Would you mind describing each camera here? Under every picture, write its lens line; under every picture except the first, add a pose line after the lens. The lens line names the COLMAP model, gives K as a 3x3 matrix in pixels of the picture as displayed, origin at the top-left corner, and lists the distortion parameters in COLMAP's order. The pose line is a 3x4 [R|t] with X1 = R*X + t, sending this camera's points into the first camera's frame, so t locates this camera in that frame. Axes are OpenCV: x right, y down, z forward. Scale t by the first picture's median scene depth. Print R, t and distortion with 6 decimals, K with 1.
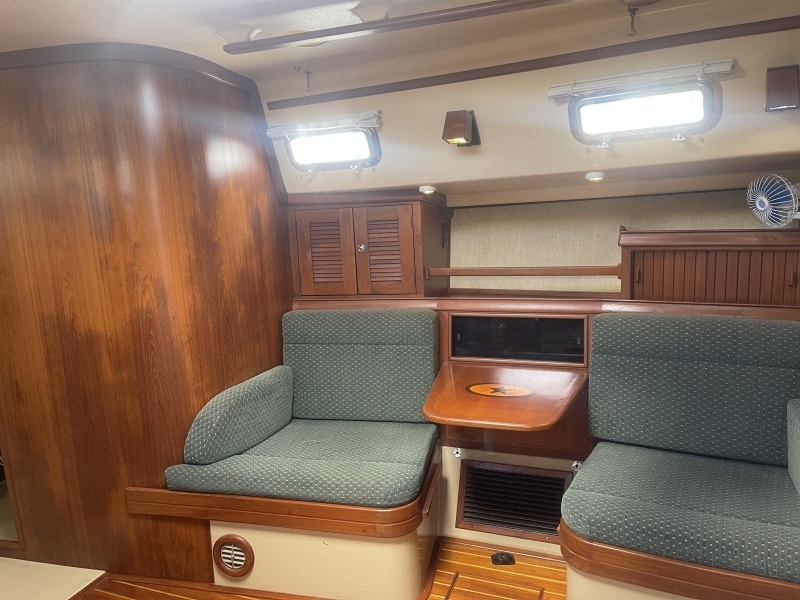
lens RADIAL K [[610.4, 0, 394.7], [0, 610.4, 299.9], [0, 0, 1]] dist [0.040885, -0.012095]
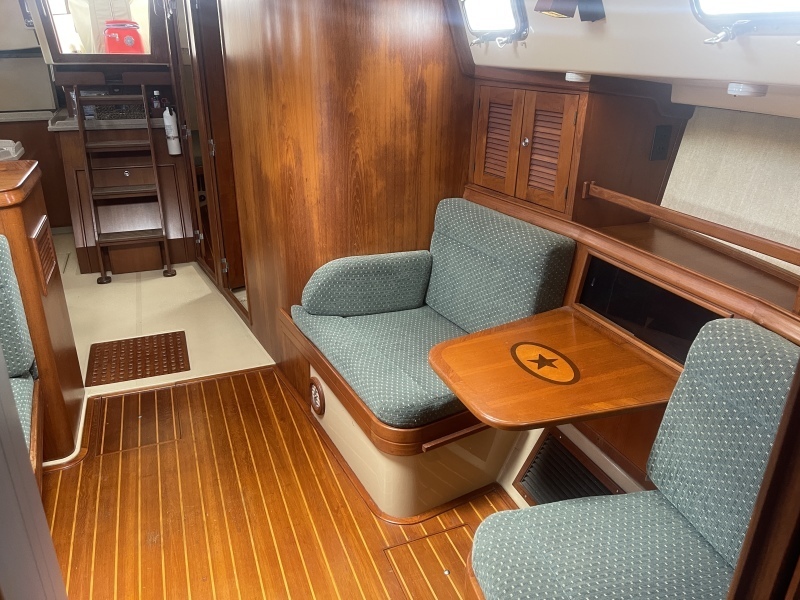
lens RADIAL K [[610.4, 0, 396.3], [0, 610.4, 301.0], [0, 0, 1]] dist [0.040885, -0.012095]
pose [[0.668474, 0.345144, -0.658801, 0.484009], [-0.172529, 0.933599, 0.314049, -0.124073], [0.723448, -0.096271, 0.683634, 0.310302]]
